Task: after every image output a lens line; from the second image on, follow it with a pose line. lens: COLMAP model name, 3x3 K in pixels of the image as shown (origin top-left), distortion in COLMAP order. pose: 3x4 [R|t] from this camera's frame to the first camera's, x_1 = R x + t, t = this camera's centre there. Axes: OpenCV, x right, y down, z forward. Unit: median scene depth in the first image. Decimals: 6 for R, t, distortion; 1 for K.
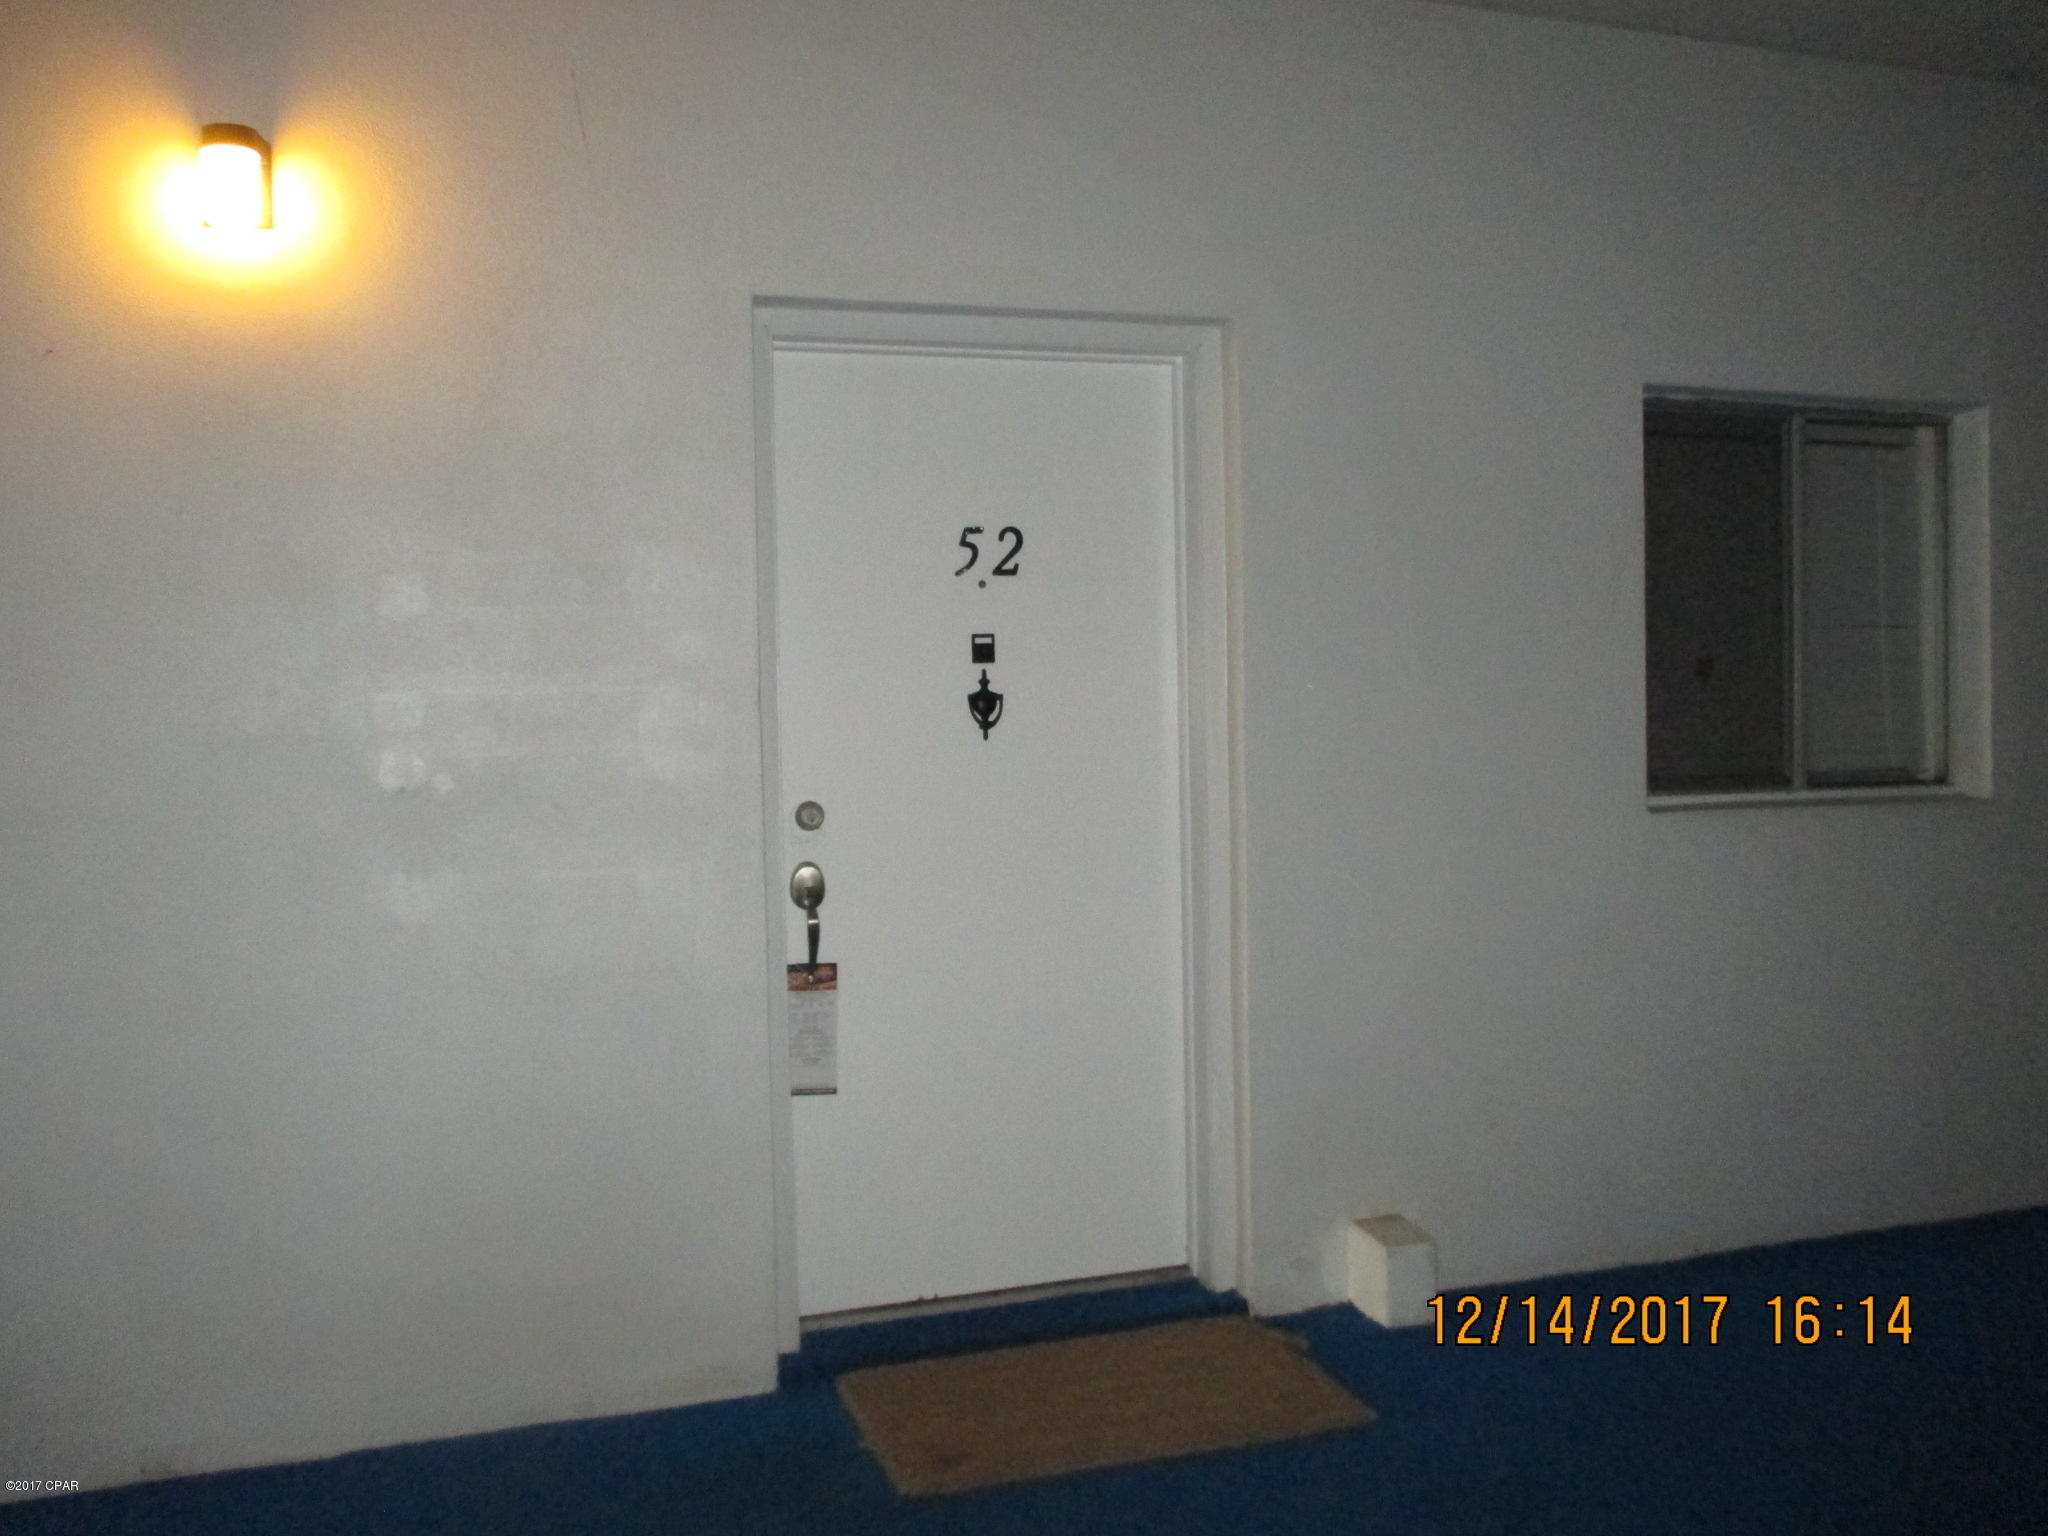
lens RADIAL K [[1768.5, 0, 1023.8], [0, 1768.5, 754.8], [0, 0, 1]] dist [-0.031542, 0.000368]
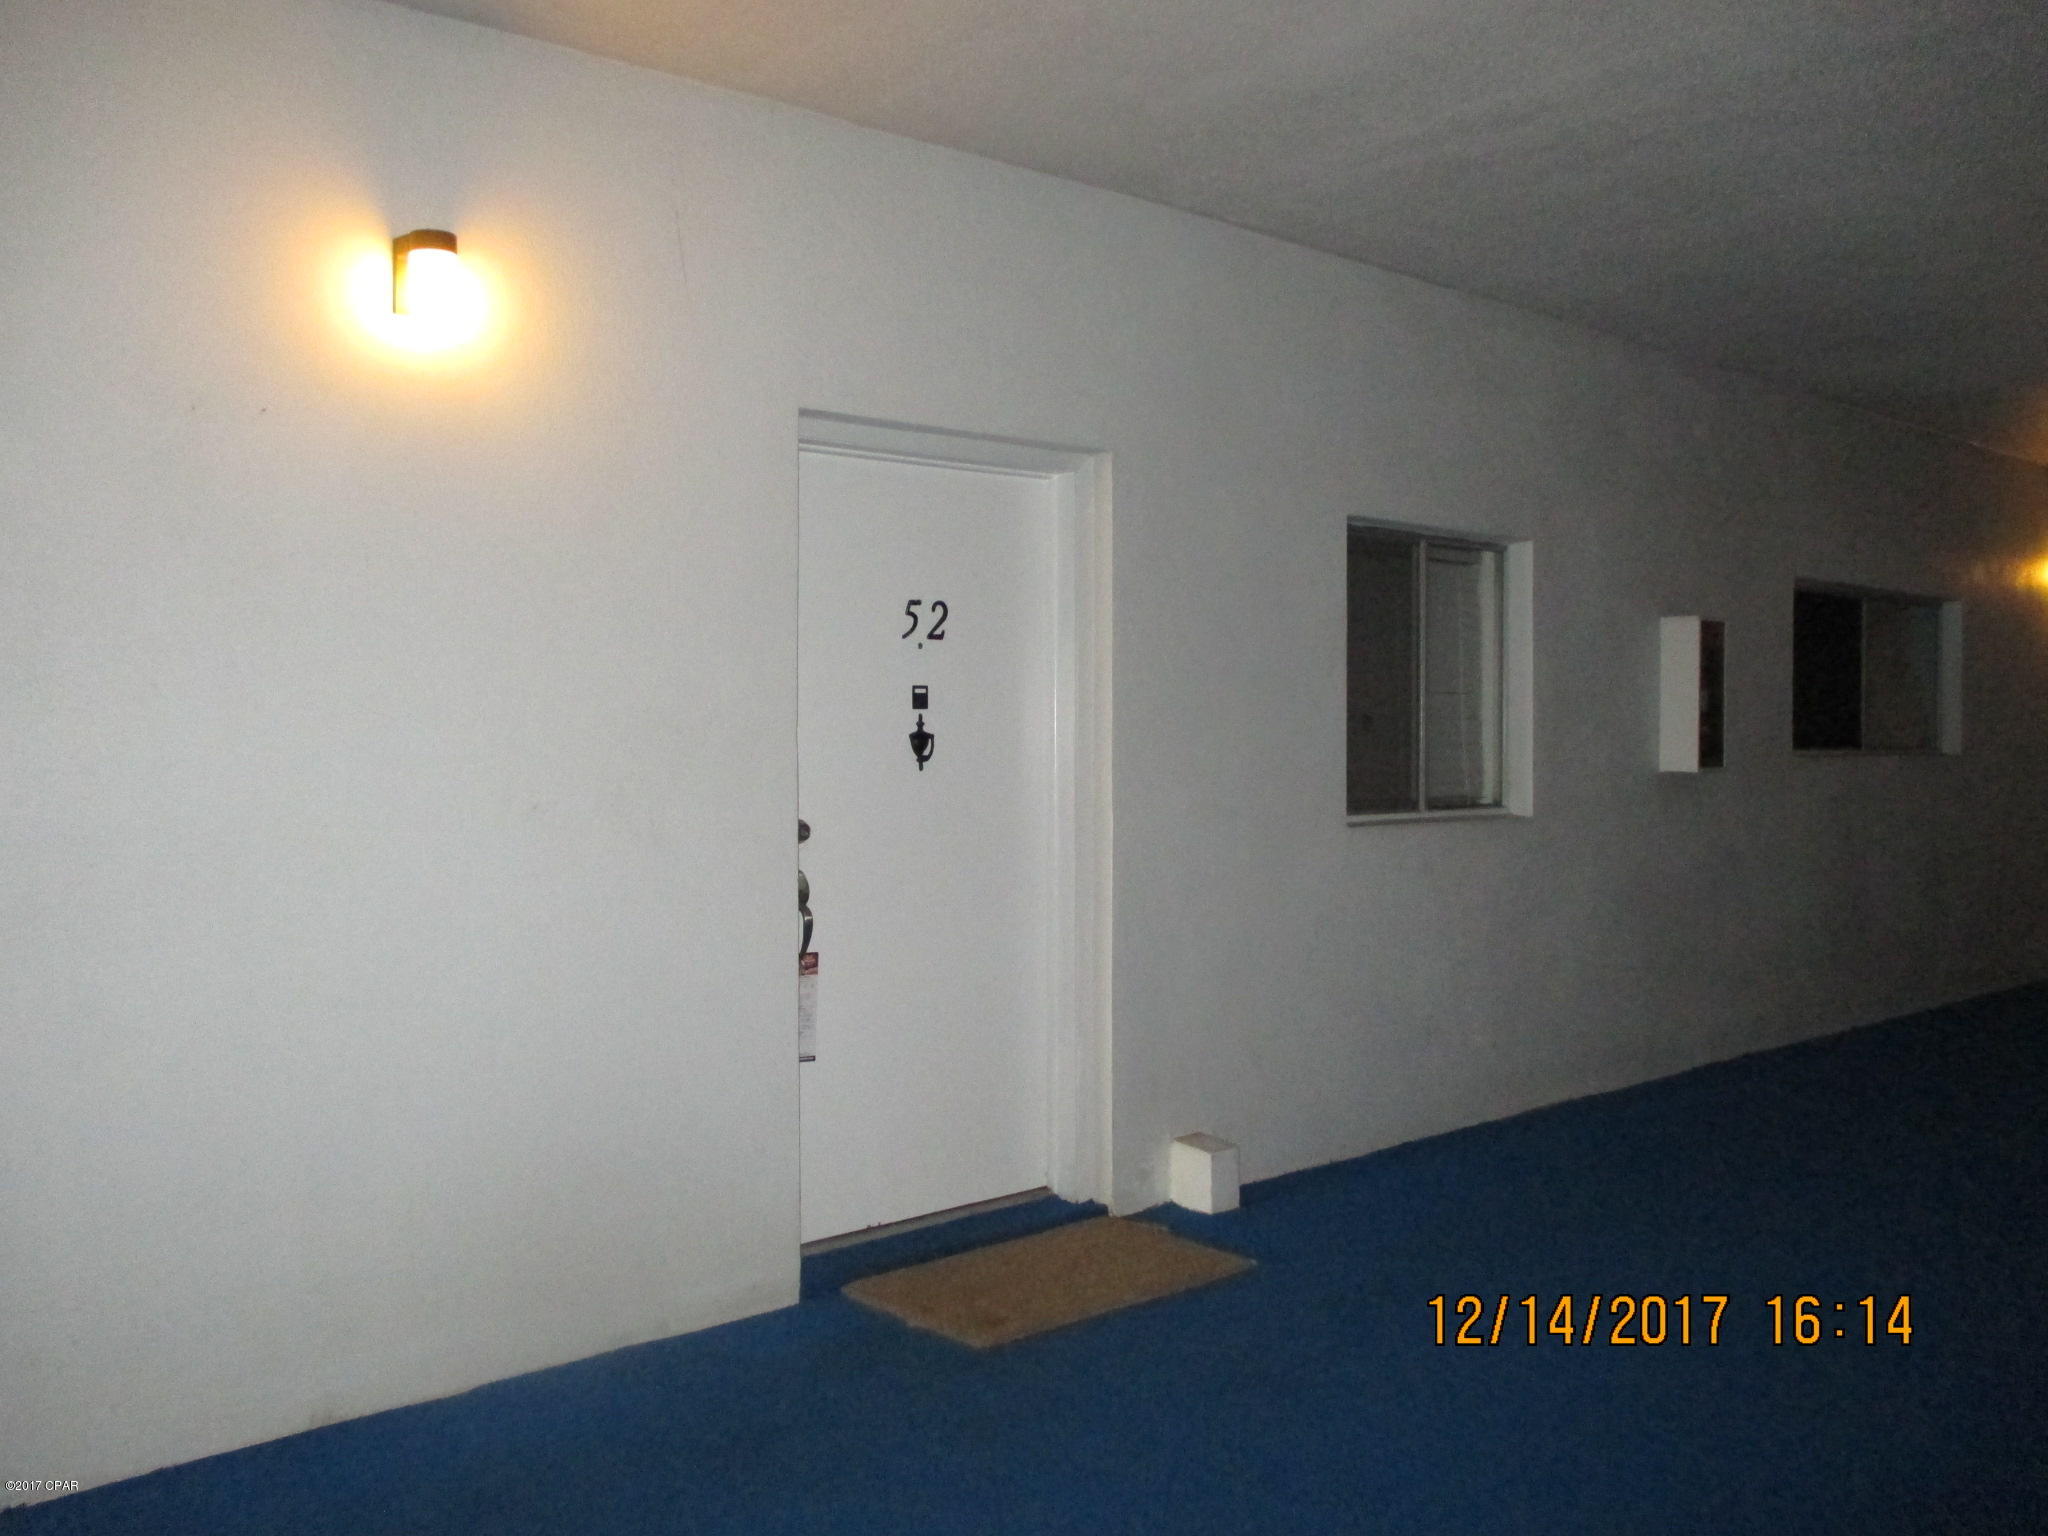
lens RADIAL K [[1768.5, 0, 1024.2], [0, 1768.5, 778.4], [0, 0, 1]] dist [-0.031542, 0.000368]
pose [[0.921147, 0.003392, 0.389199, -0.436175], [0.002023, 0.999907, -0.013503, 0.013881], [-0.389209, 0.013225, 0.921055, -0.174412]]
